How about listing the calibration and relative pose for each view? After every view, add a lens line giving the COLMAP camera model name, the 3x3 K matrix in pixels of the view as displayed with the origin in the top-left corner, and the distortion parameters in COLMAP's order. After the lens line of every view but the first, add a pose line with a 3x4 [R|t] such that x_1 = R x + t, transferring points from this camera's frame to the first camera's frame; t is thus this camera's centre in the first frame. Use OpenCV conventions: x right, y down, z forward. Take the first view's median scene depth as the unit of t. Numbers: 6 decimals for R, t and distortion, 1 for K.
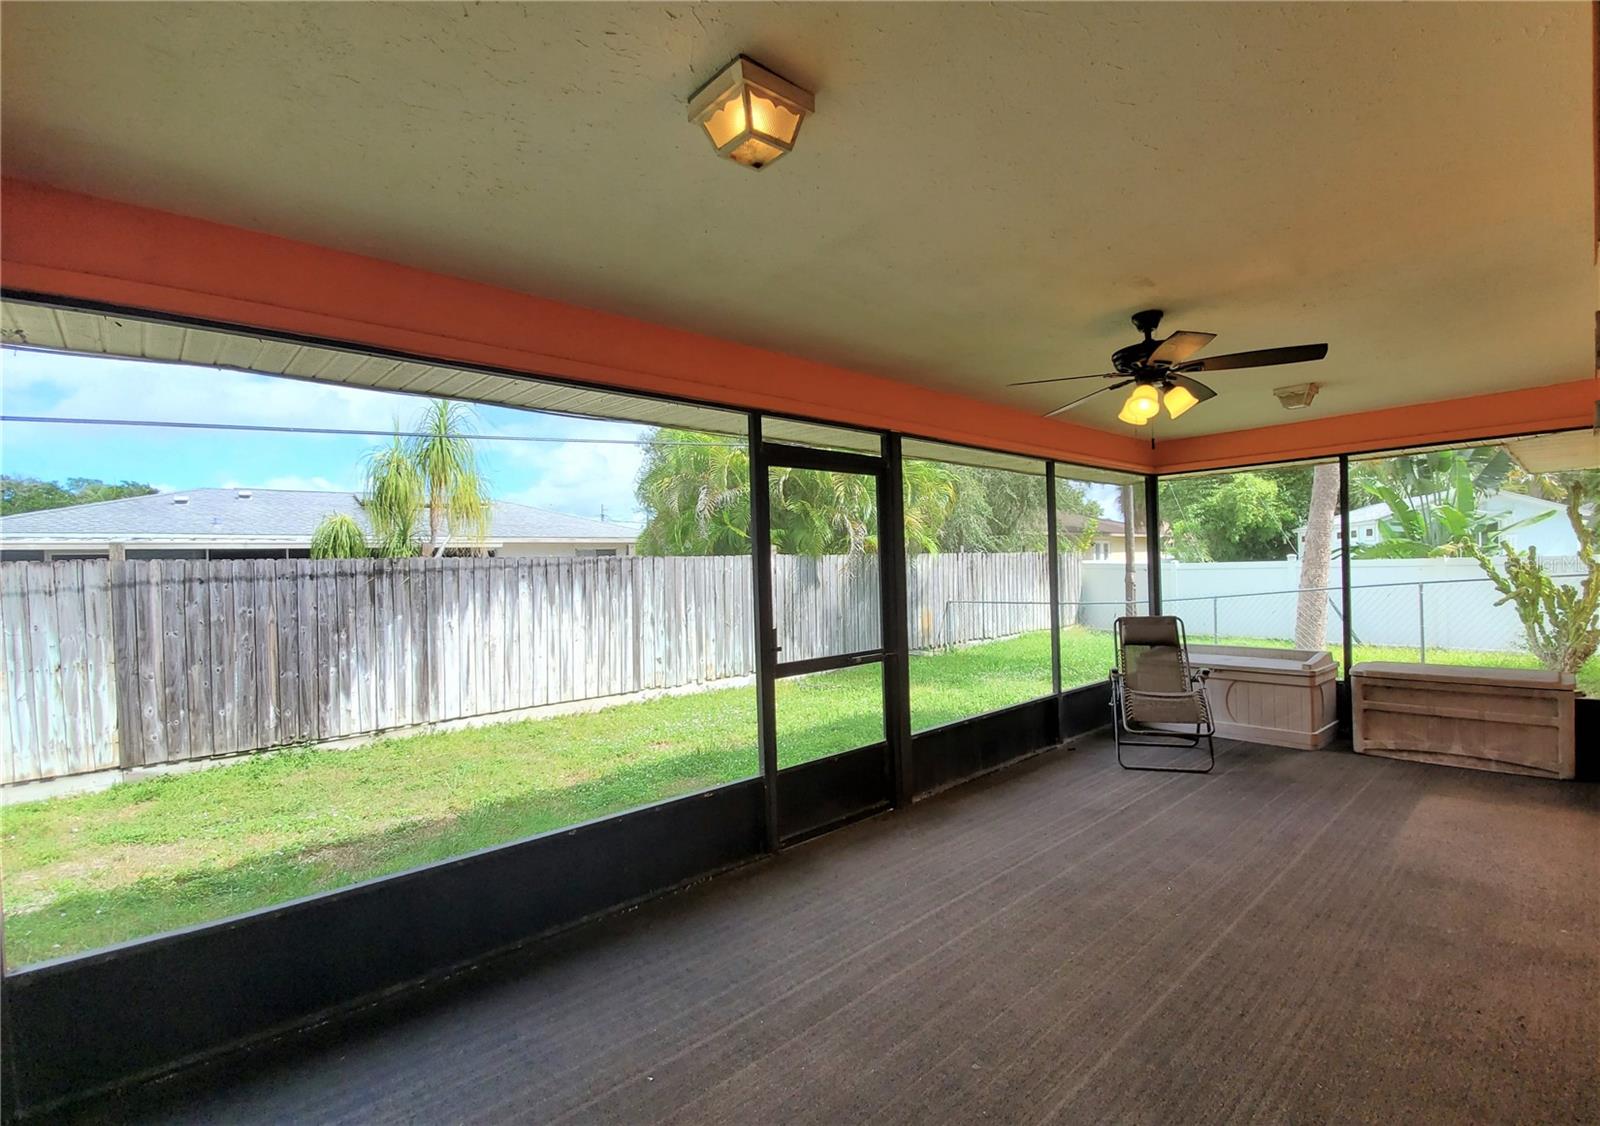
lens RADIAL K [[766.1, 0, 800.6], [0, 766.1, 564.3], [0, 0, 1]] dist [0.001990, -0.001307]
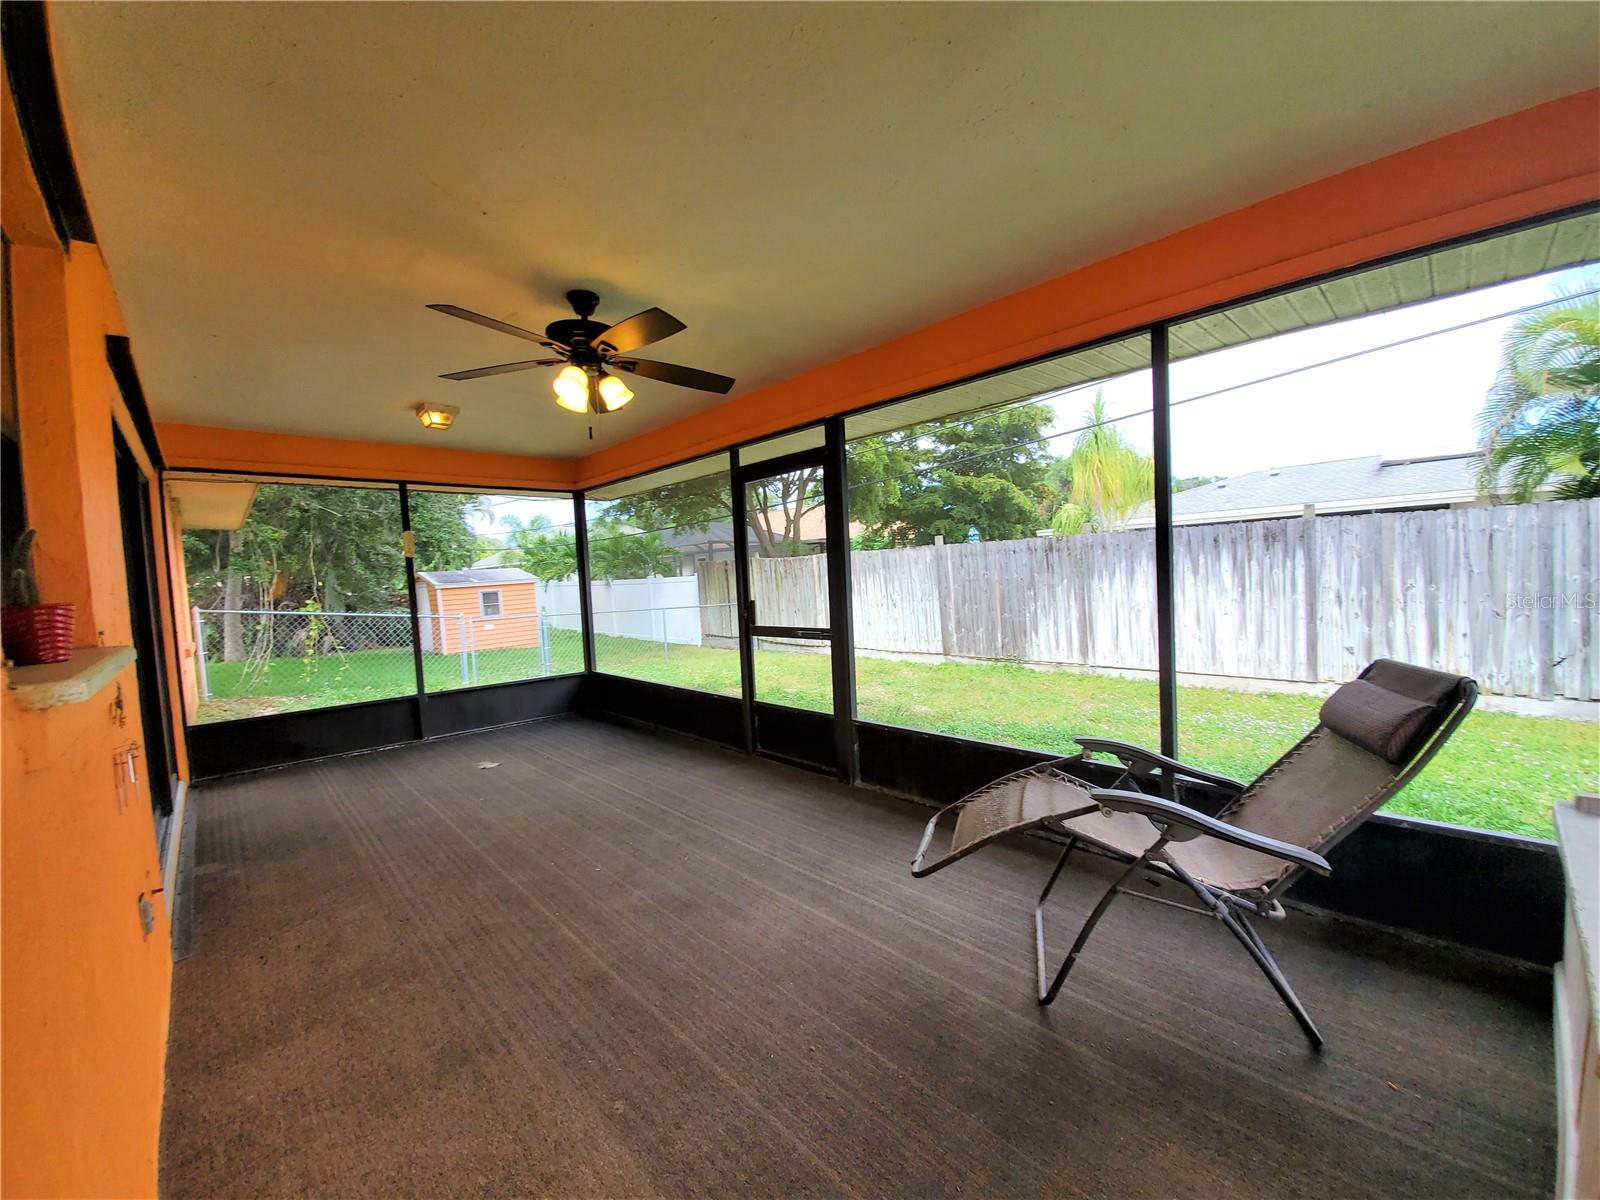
lens RADIAL K [[633.1, 0, 801.5], [0, 633.1, 596.2], [0, 0, 1]] dist [0.008673, 0.000211]
pose [[-0.012710, 0.063506, -0.997901, 0.634467], [0.048363, 0.996852, 0.062823, 0.005355], [0.998749, -0.047463, -0.015741, 0.631141]]
